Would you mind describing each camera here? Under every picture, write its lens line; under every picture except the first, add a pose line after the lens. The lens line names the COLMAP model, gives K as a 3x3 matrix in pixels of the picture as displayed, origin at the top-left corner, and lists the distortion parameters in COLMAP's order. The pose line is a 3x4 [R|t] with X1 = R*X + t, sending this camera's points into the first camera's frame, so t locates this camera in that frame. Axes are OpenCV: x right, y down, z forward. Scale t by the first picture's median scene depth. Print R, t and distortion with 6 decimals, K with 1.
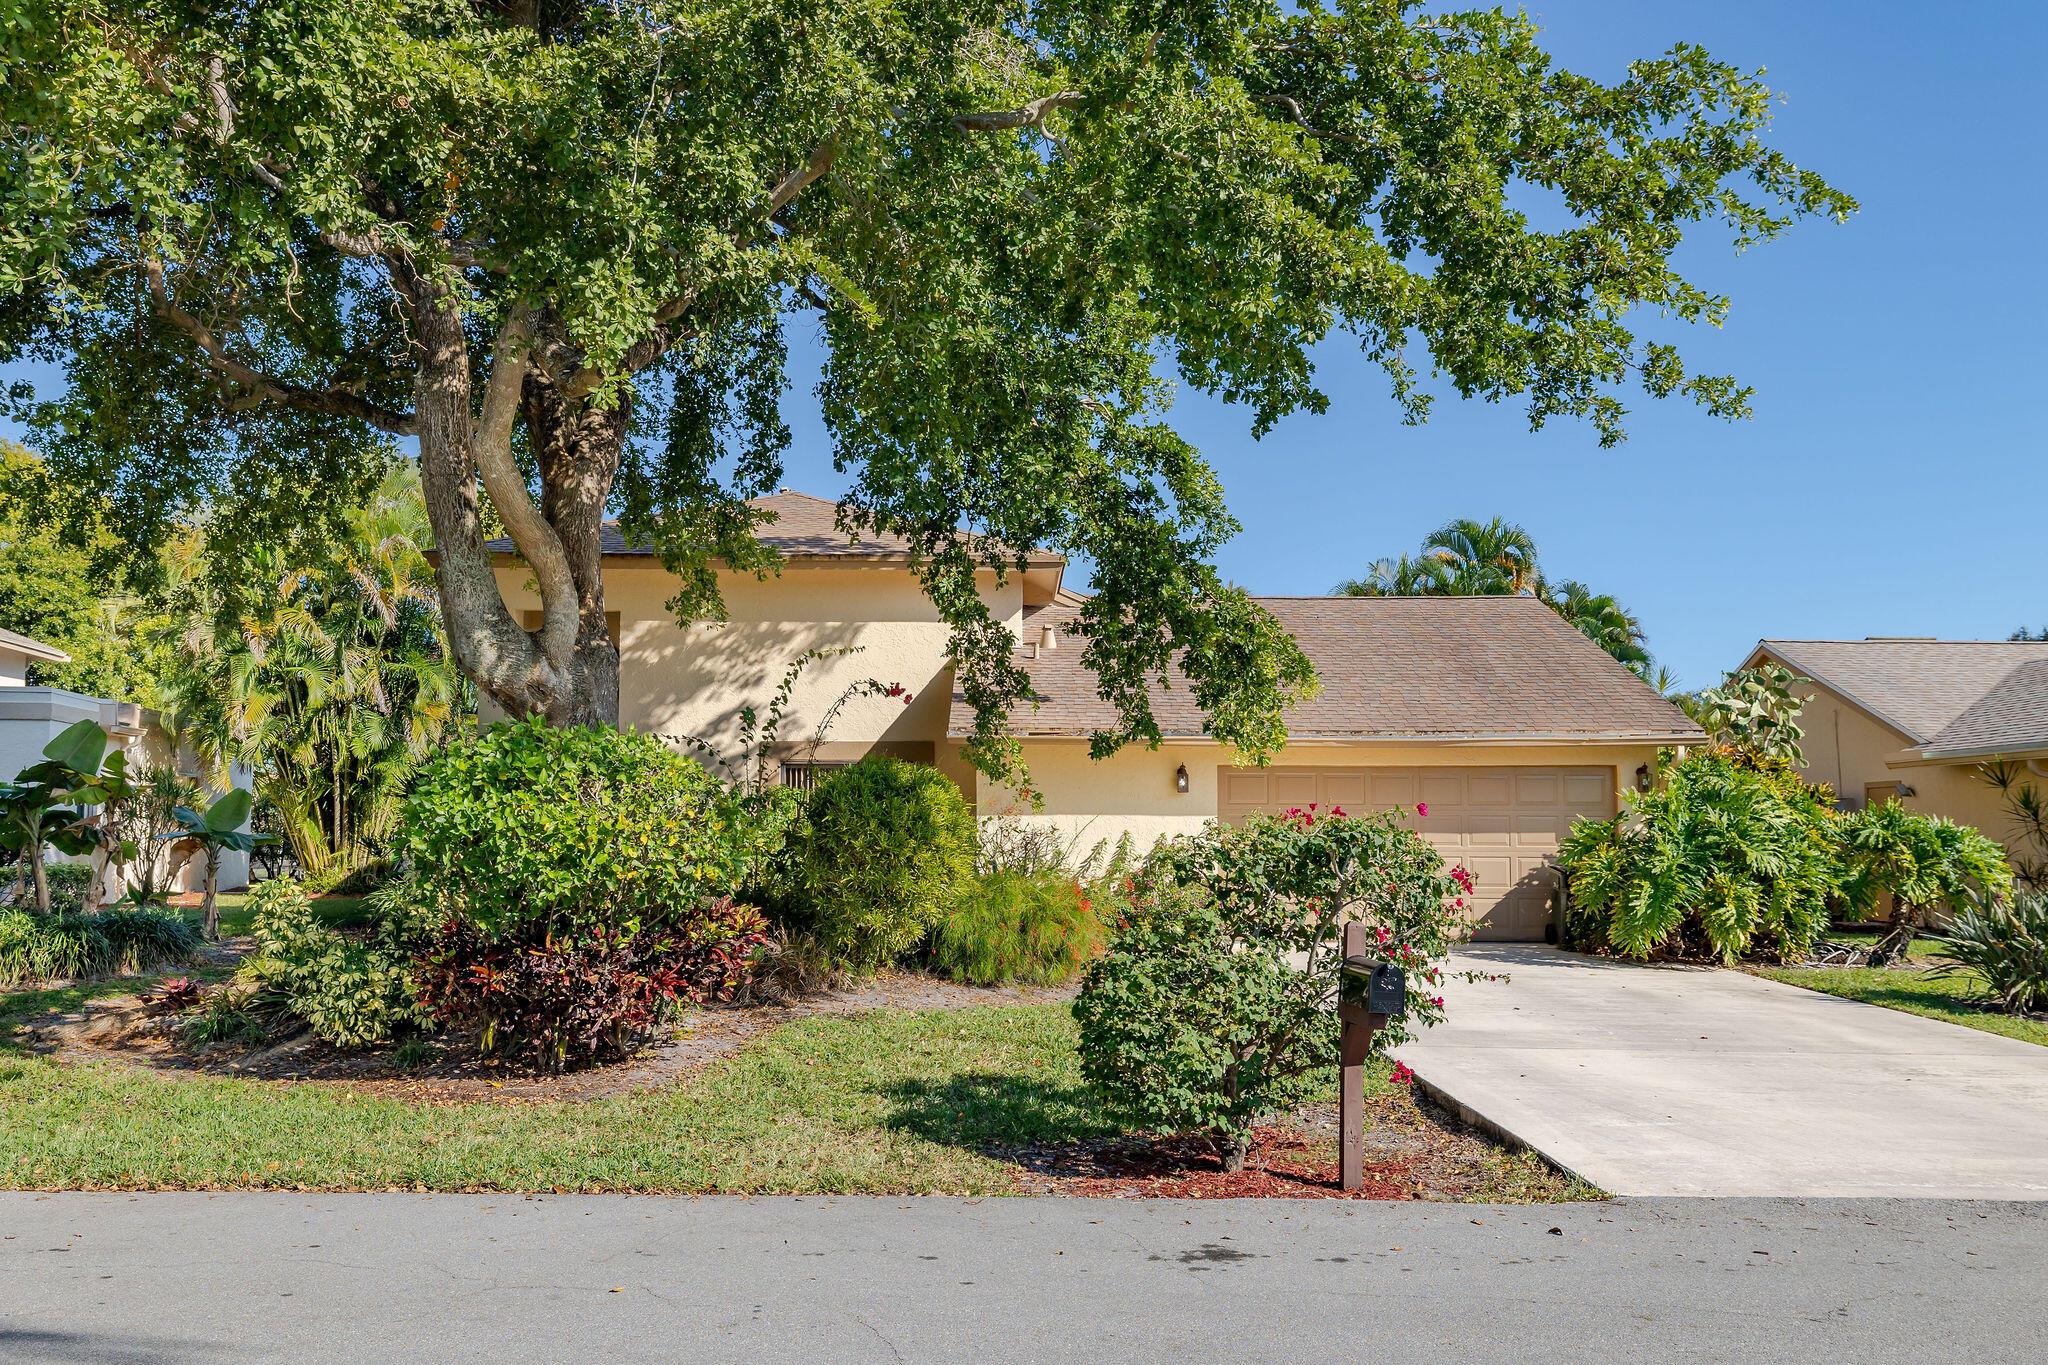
lens RADIAL K [[1406.1, 0, 1023.3], [0, 1406.1, 710.2], [0, 0, 1]] dist [0.001493, 0.000106]
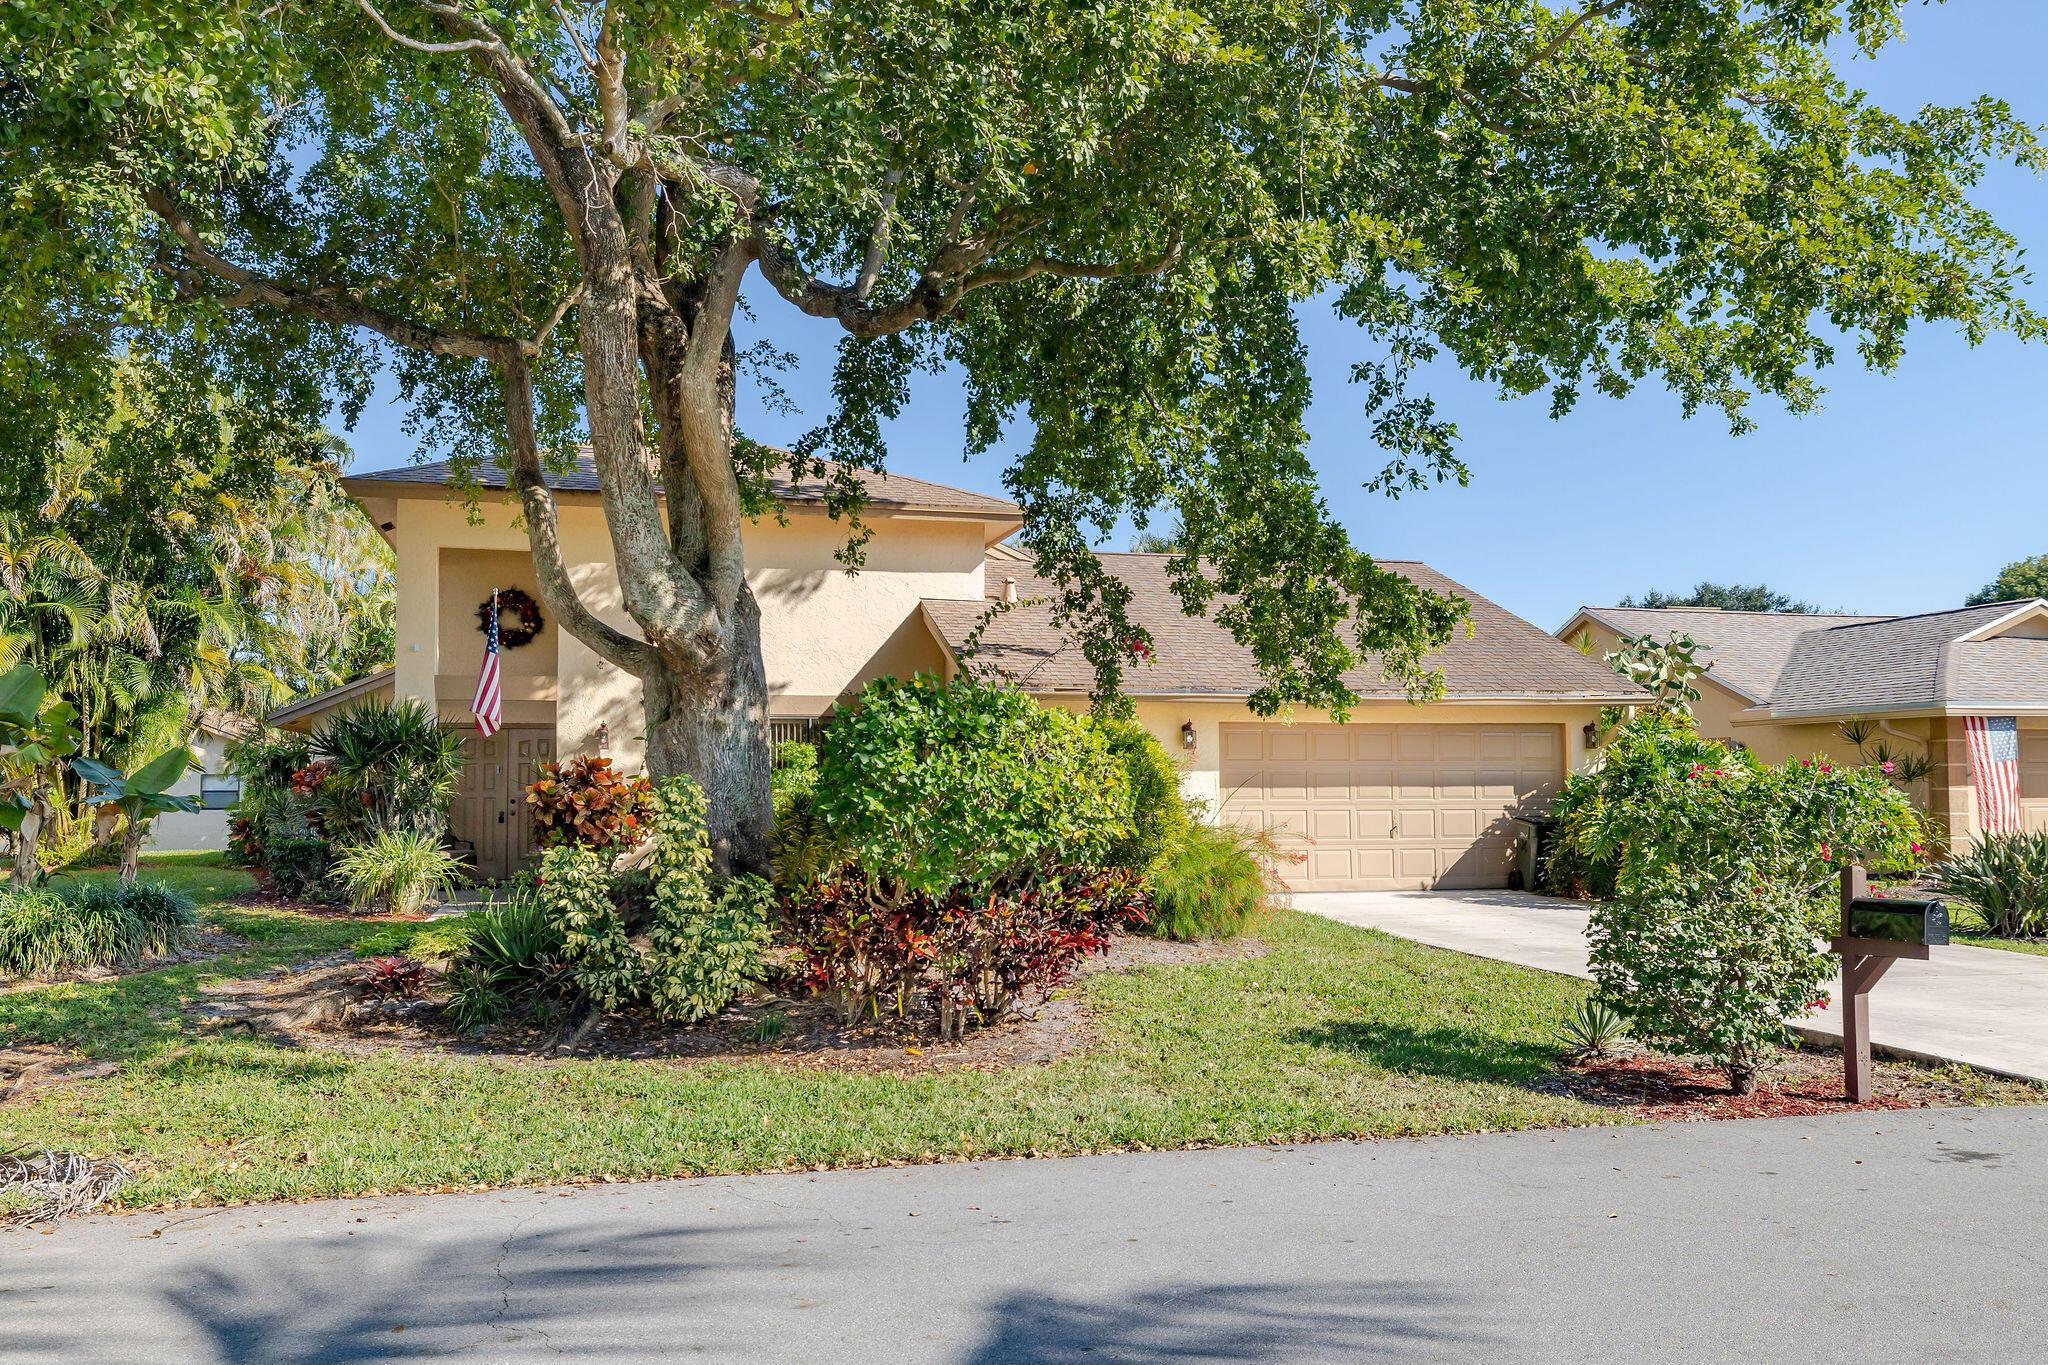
lens RADIAL K [[1453.6, 0, 1024.0], [0, 1453.6, 682.5], [0, 0, 1]] dist [0.004442, -0.001852]
pose [[0.974329, 0.009600, 0.224925, -0.246916], [-0.012752, 0.999840, 0.012565, -0.000846], [-0.224769, -0.015110, 0.974295, 0.006237]]
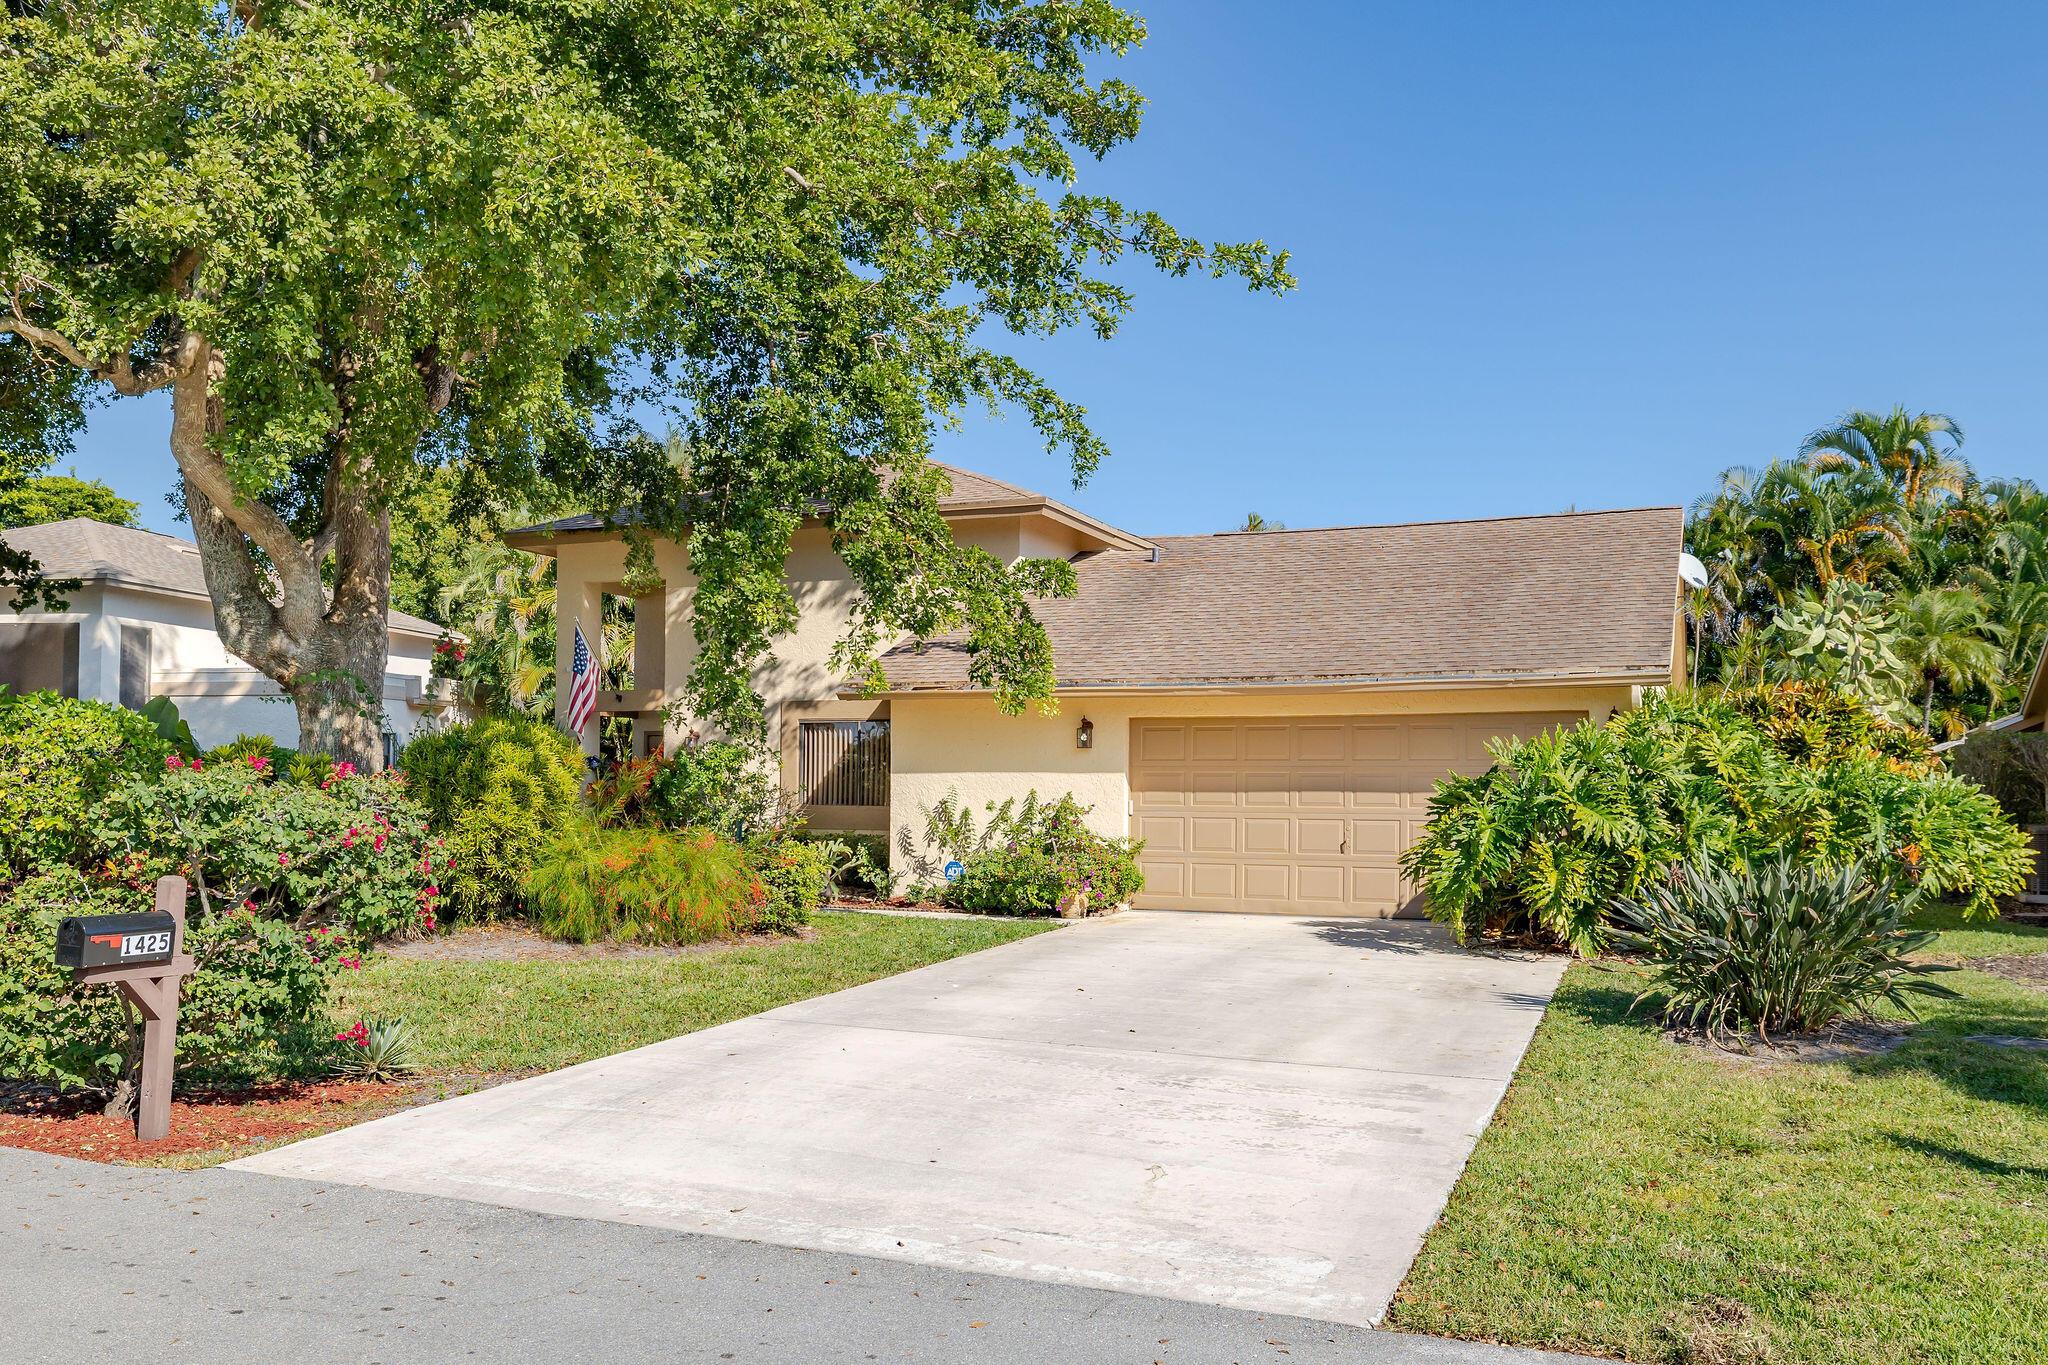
lens RADIAL K [[1460.5, 0, 1024.0], [0, 1460.5, 682.5], [0, 0, 1]] dist [0.001808, 0.000123]
pose [[0.942923, -0.023517, -0.332180, 0.408098], [0.027394, 0.999600, 0.006992, 0.007927], [0.331883, -0.015692, 0.943190, 0.086169]]
